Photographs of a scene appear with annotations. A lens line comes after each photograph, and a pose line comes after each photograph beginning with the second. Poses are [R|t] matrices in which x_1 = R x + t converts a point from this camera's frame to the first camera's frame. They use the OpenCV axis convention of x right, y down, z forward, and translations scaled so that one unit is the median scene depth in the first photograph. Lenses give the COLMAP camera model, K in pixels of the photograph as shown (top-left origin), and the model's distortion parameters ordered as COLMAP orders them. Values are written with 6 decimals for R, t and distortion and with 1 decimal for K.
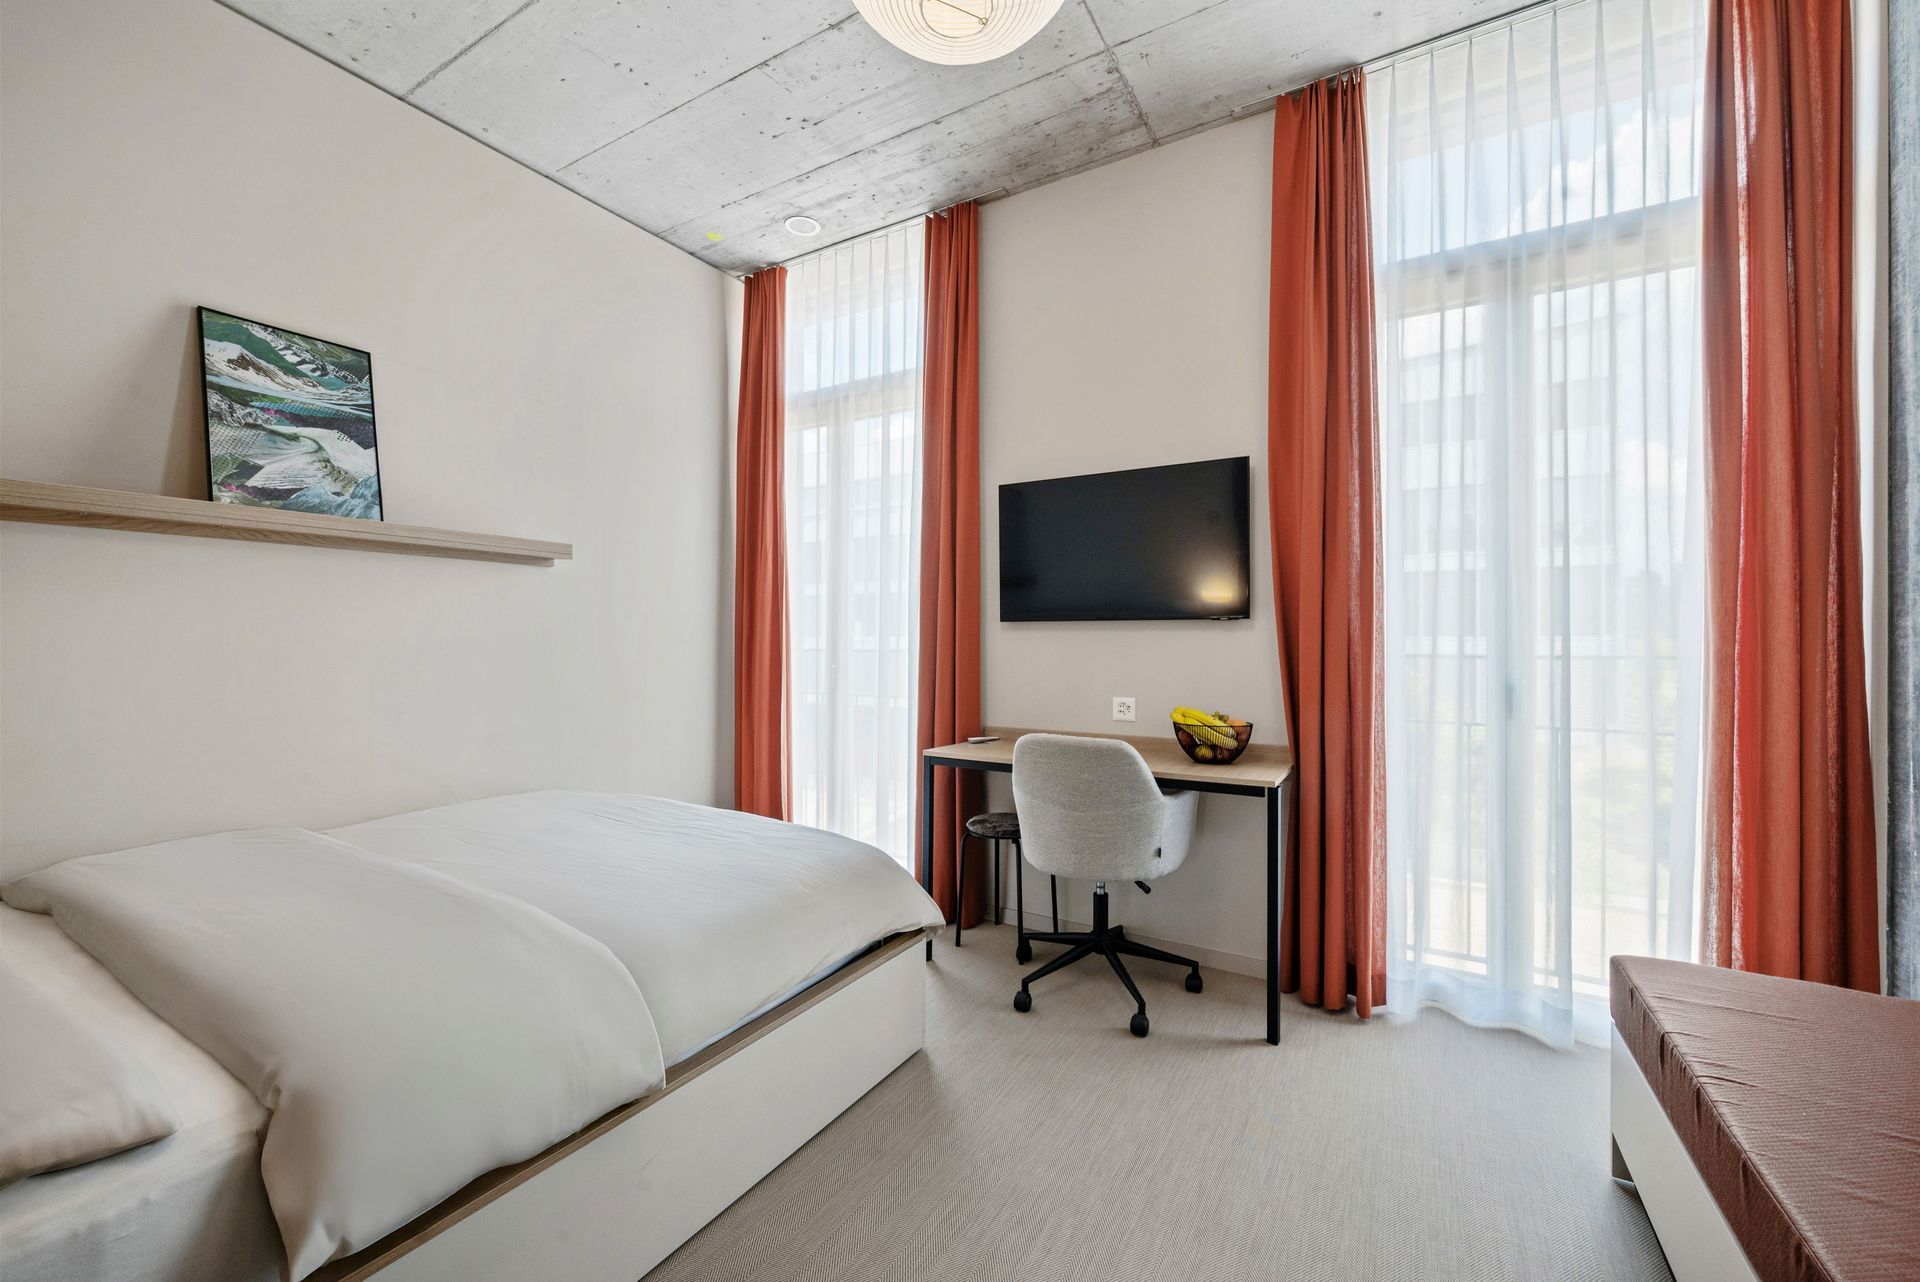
lens RADIAL K [[764.4, 0, 953.8], [0, 764.4, 634.5], [0, 0, 1]] dist [-0.007977, 0.000012]
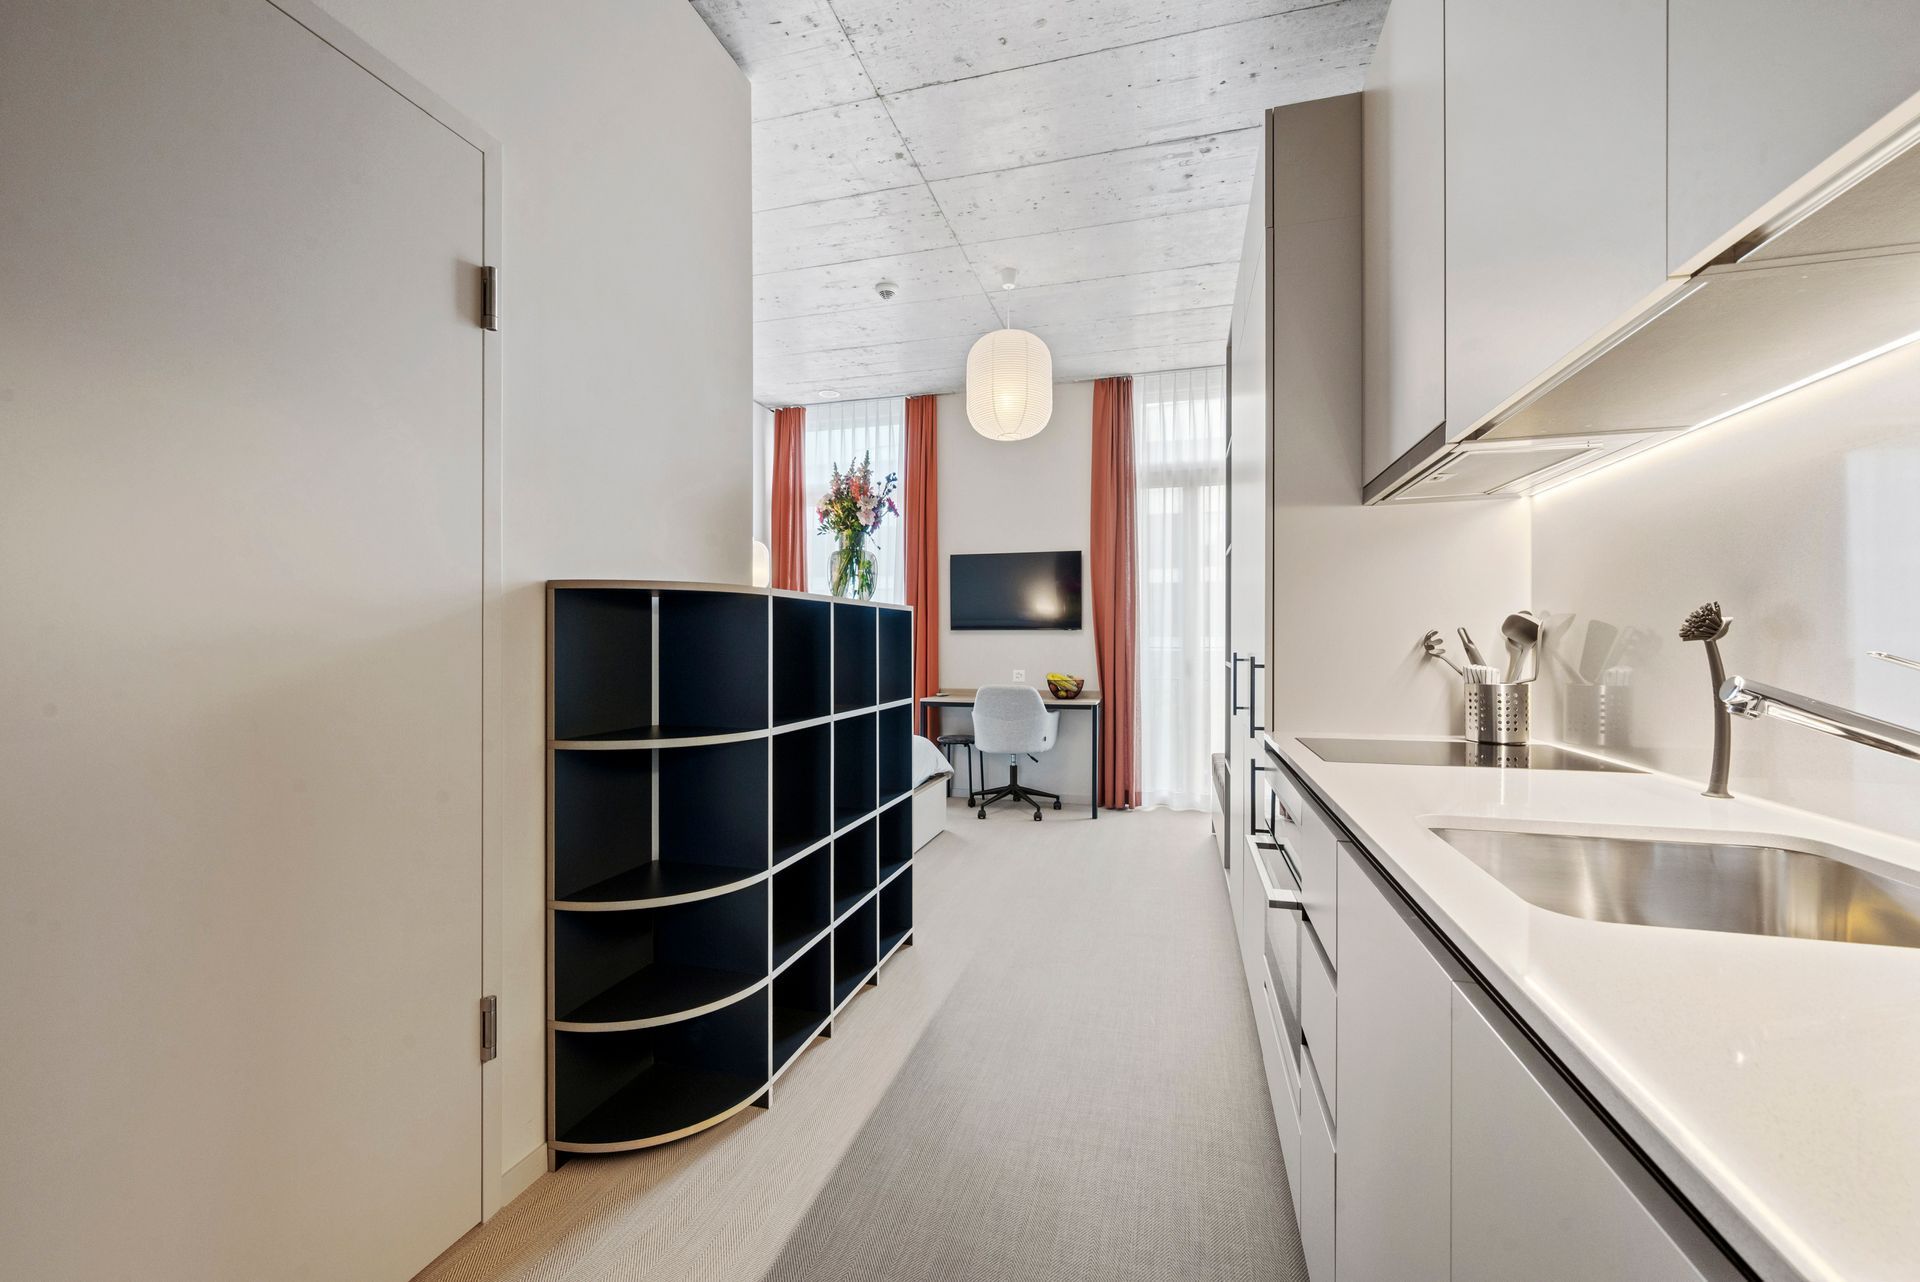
lens RADIAL K [[764.4, 0, 961.8], [0, 764.4, 639.4], [0, 0, 1]] dist [-0.007977, 0.000012]
pose [[0.967671, -0.004109, 0.252184, -0.470908], [0.002277, 0.999969, 0.007556, -0.011309], [-0.252207, -0.006737, 0.967650, -0.965143]]
